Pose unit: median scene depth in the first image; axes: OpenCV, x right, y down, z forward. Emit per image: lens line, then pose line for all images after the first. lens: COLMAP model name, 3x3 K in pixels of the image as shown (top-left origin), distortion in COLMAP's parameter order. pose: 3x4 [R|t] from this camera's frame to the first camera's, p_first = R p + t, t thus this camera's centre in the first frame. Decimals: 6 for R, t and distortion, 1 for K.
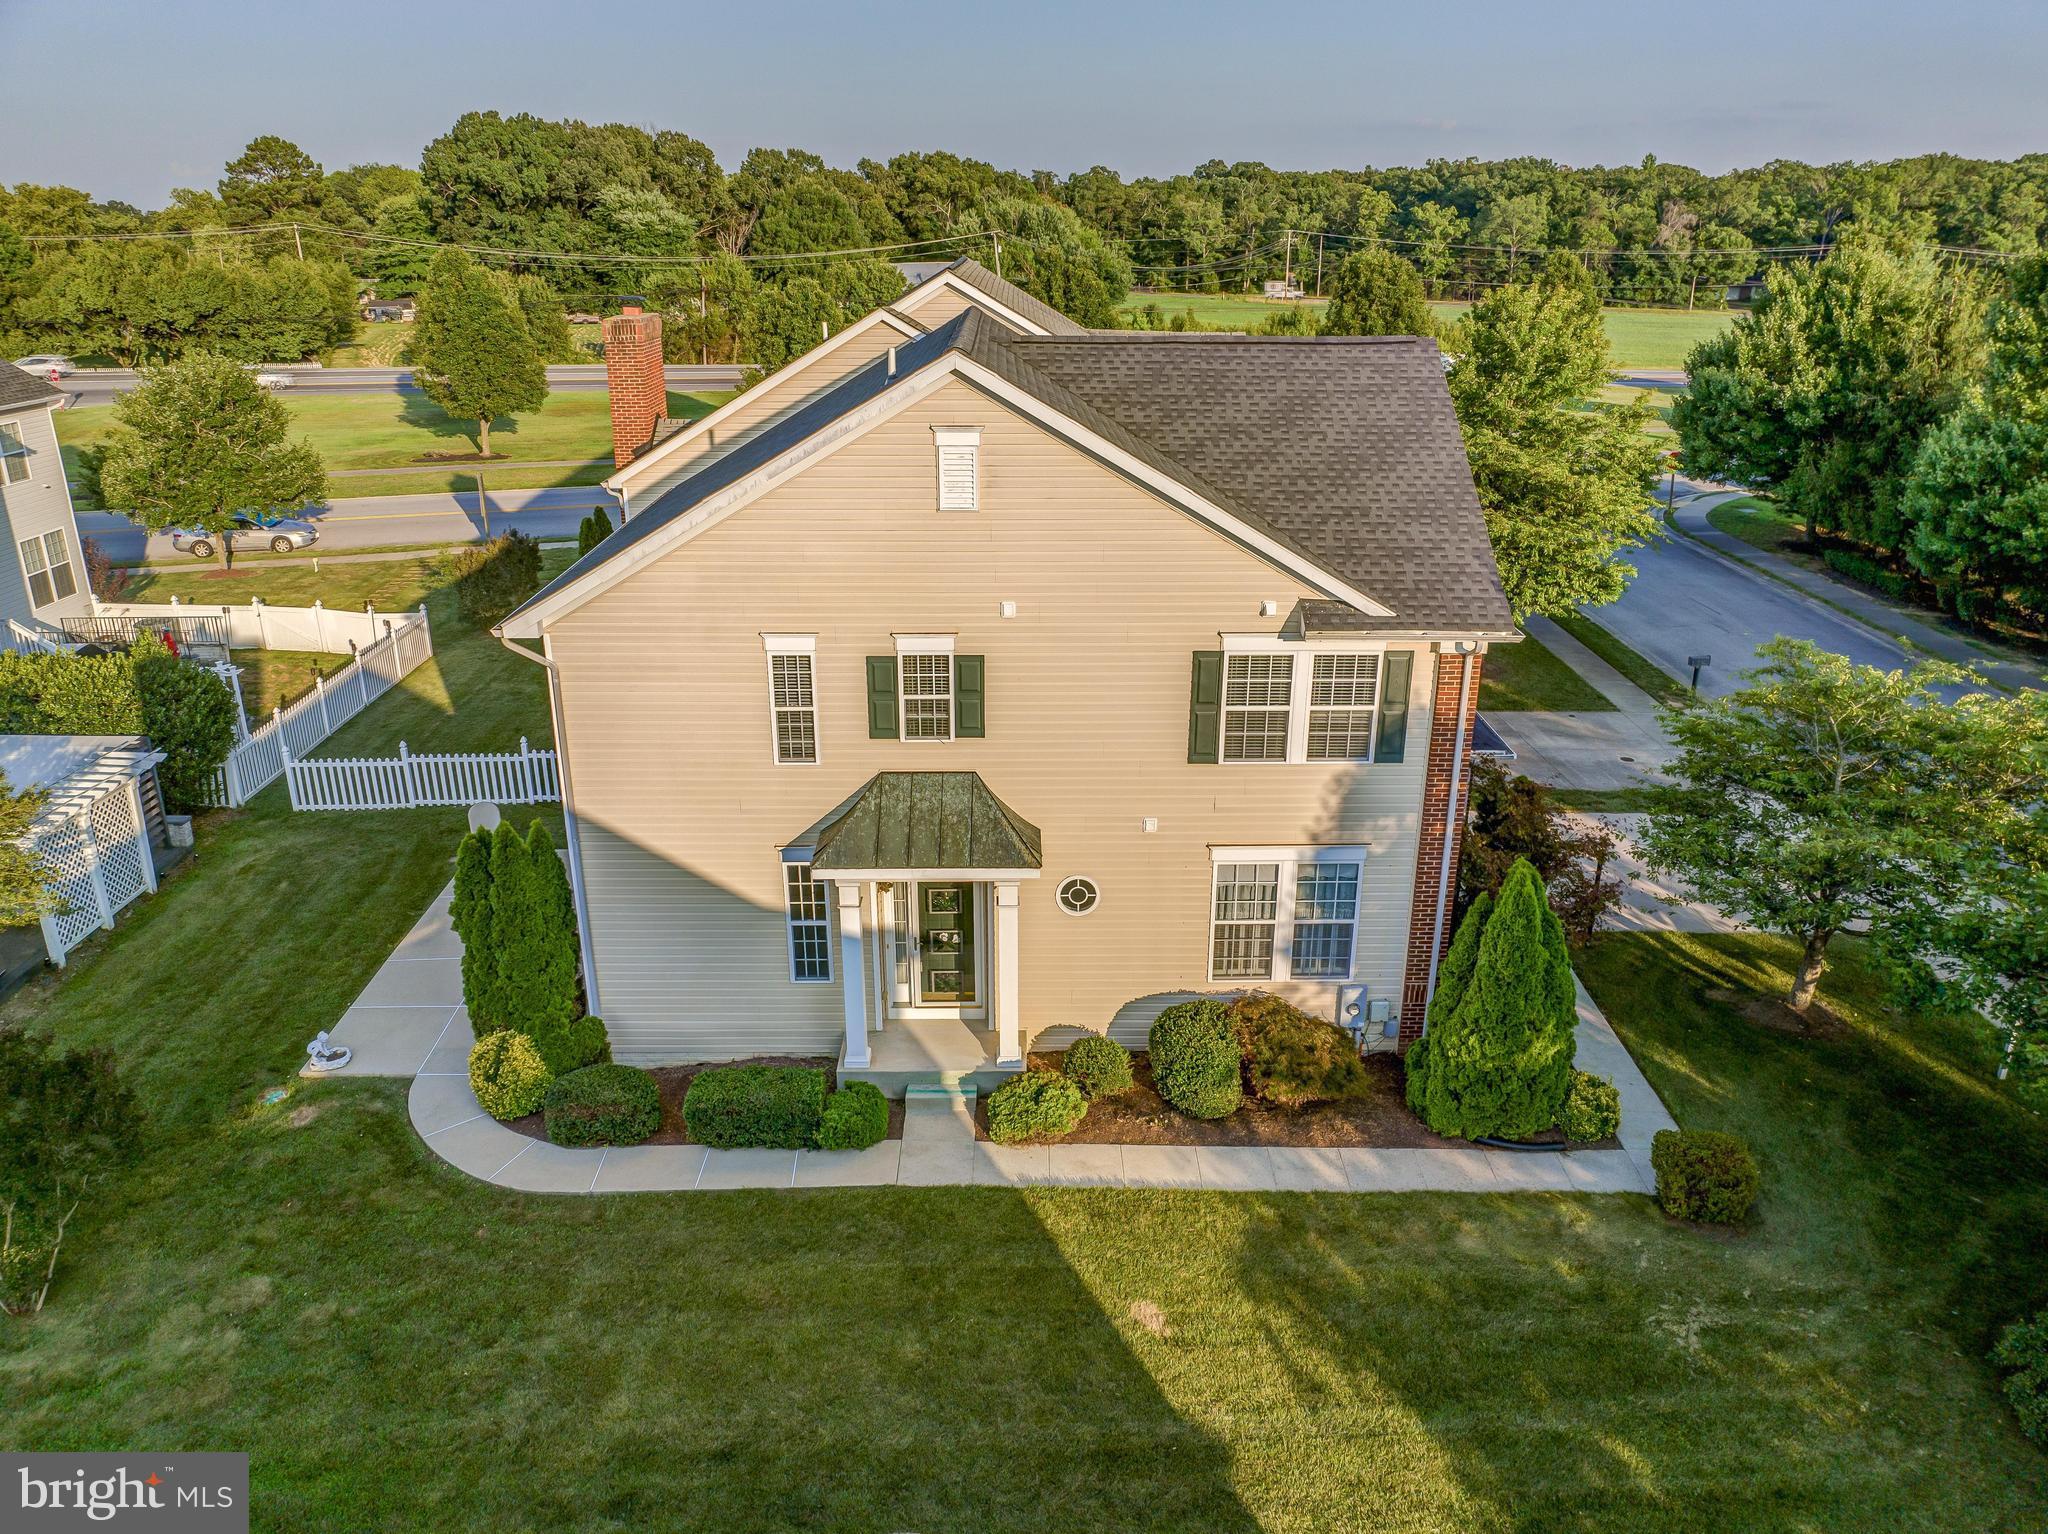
lens RADIAL K [[1443.6, 0, 1019.9], [0, 1443.6, 729.7], [0, 0, 1]] dist [-0.050598, 0.022888]
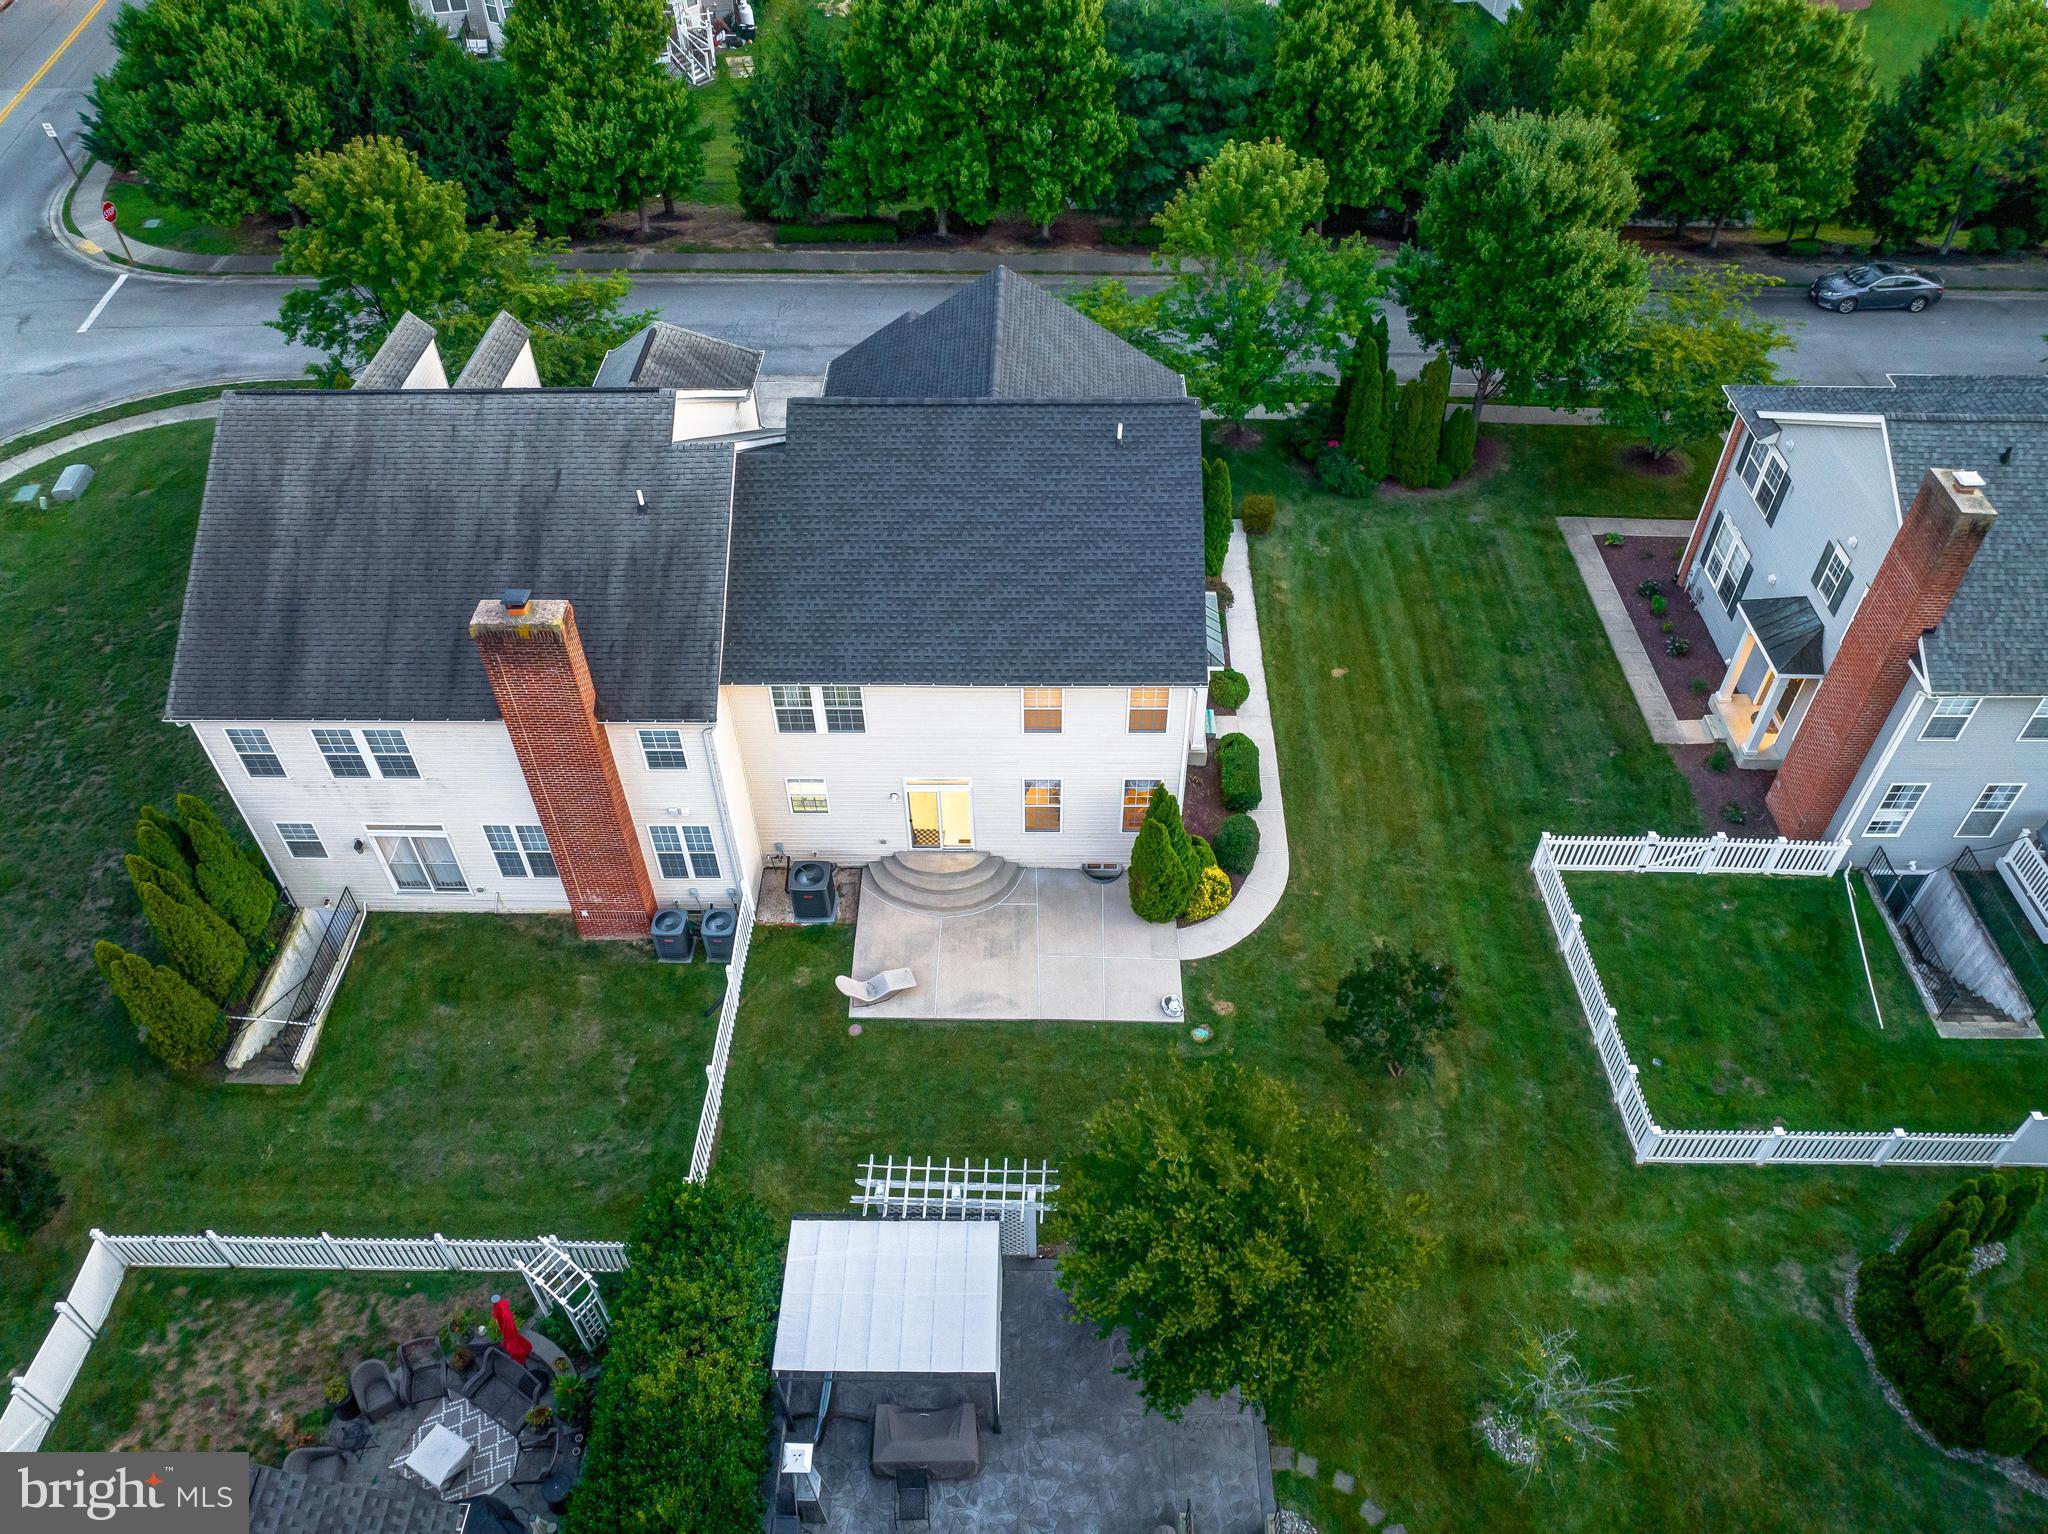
lens RADIAL K [[1443.6, 0, 1028.0], [0, 1443.6, 764.7], [0, 0, 1]] dist [-0.050598, 0.022888]
pose [[0.021530, -0.704875, 0.709005, -1.553634], [0.337505, 0.672662, 0.658495, -1.132556], [-0.941077, 0.225116, 0.252381, 0.759193]]
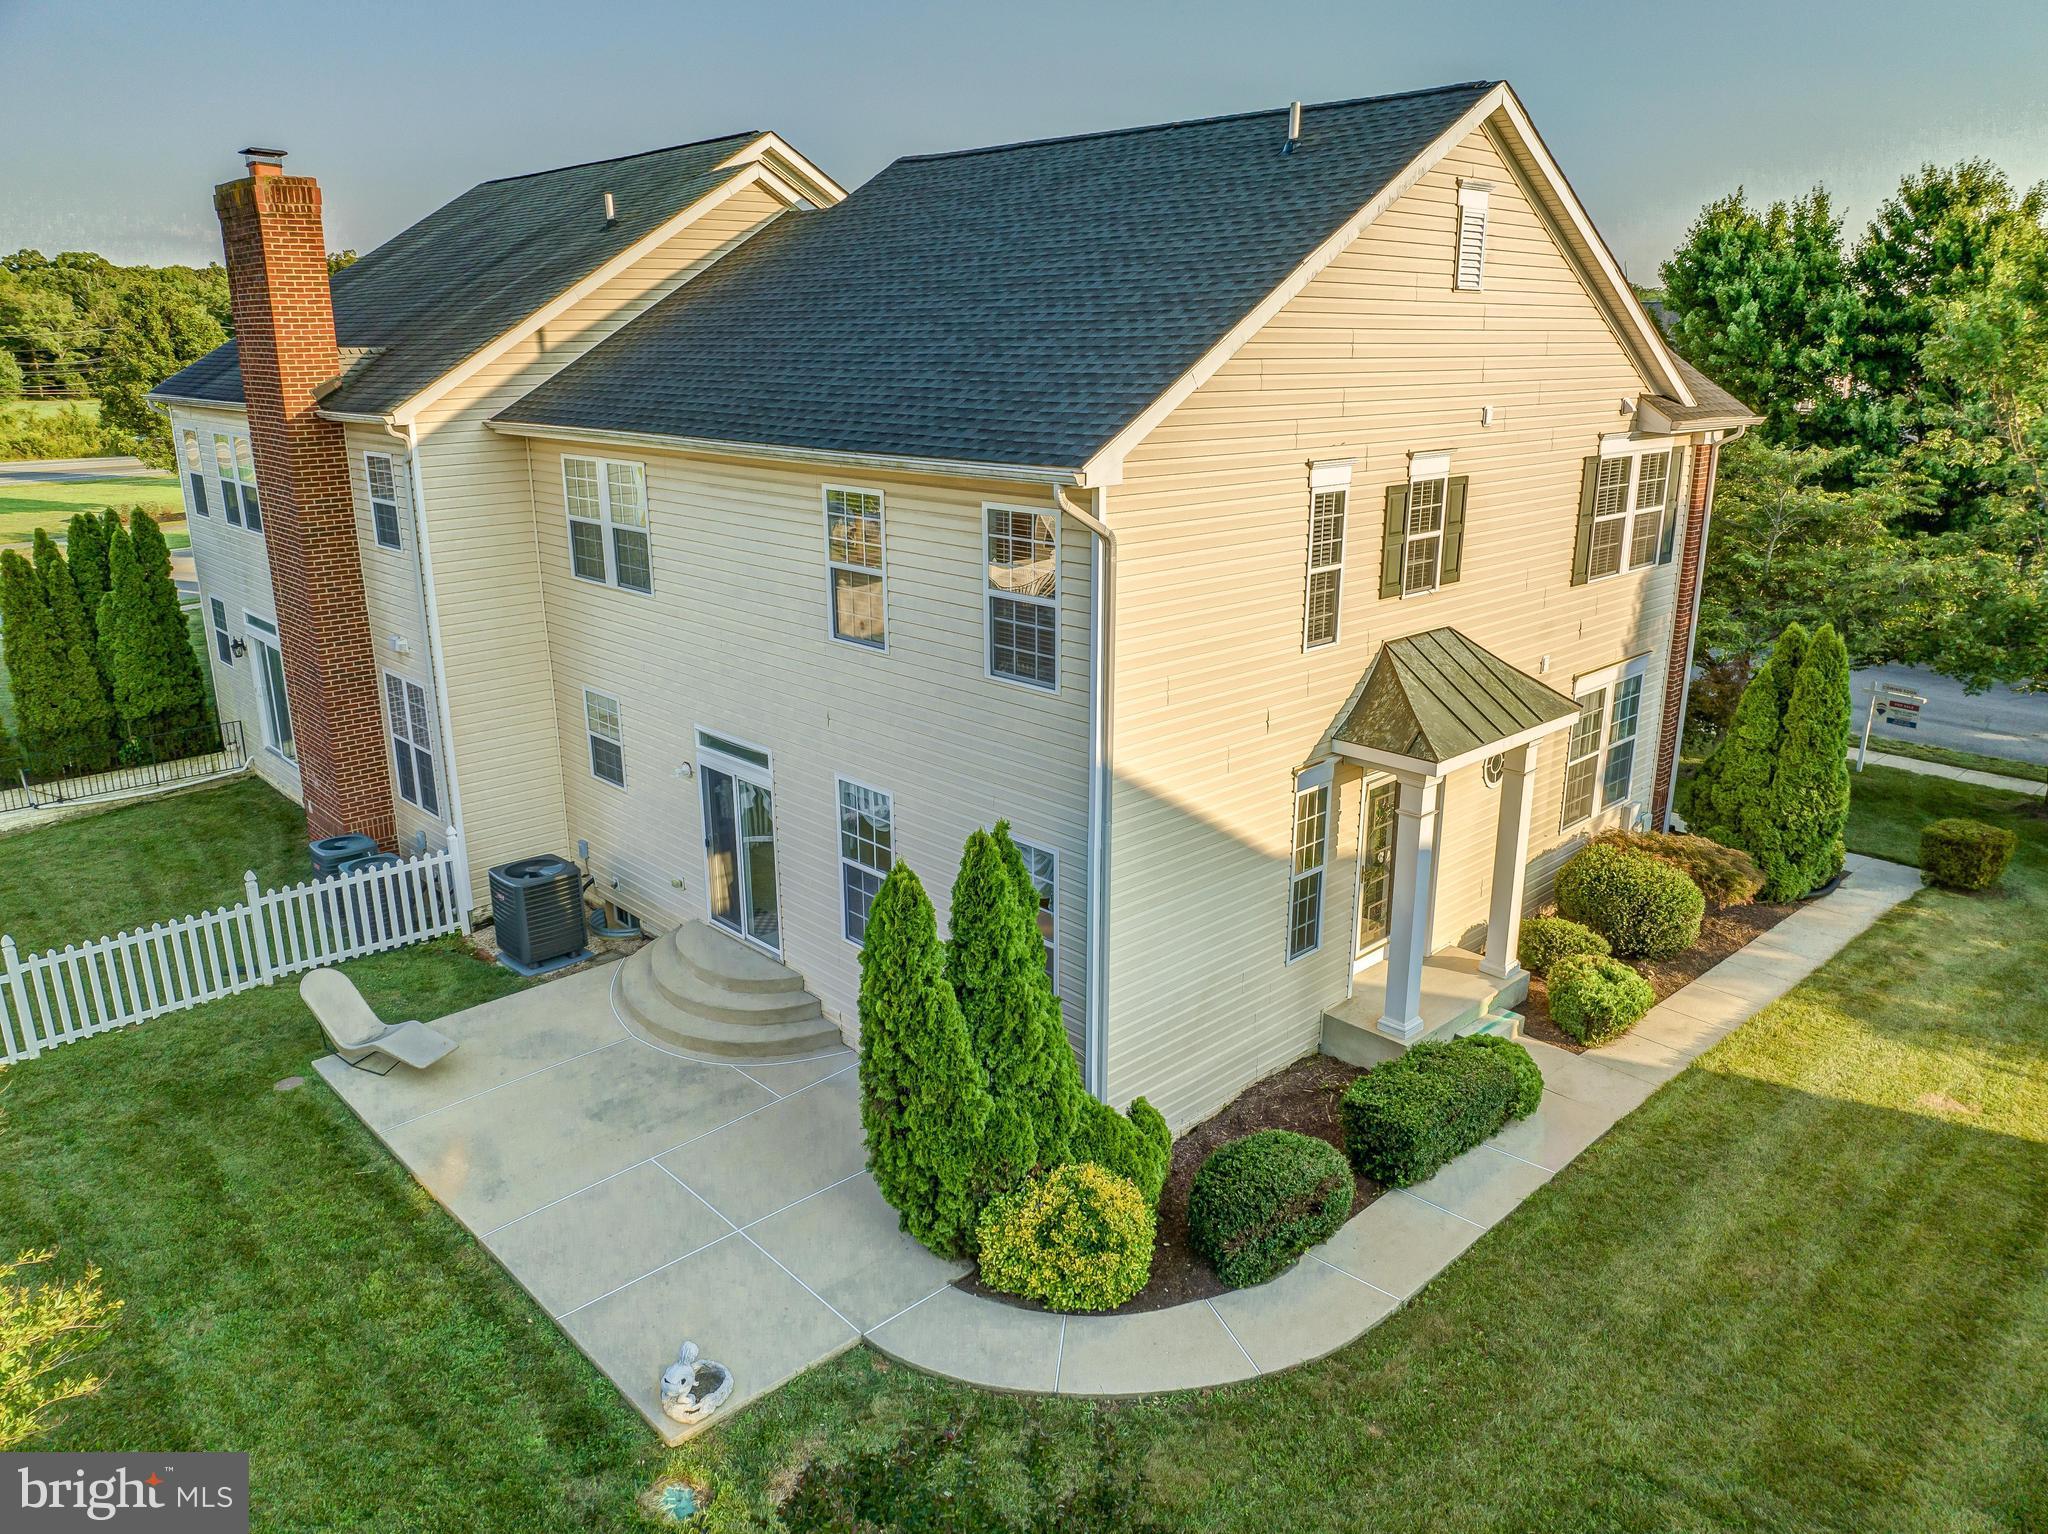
lens RADIAL K [[1443.6, 0, 1023.0], [0, 1443.6, 762.4], [0, 0, 1]] dist [-0.050598, 0.022888]
pose [[0.730830, -0.196413, 0.653689, -0.759897], [0.228705, 0.972807, 0.036603, 0.019130], [-0.643103, 0.122751, 0.755878, 0.551523]]
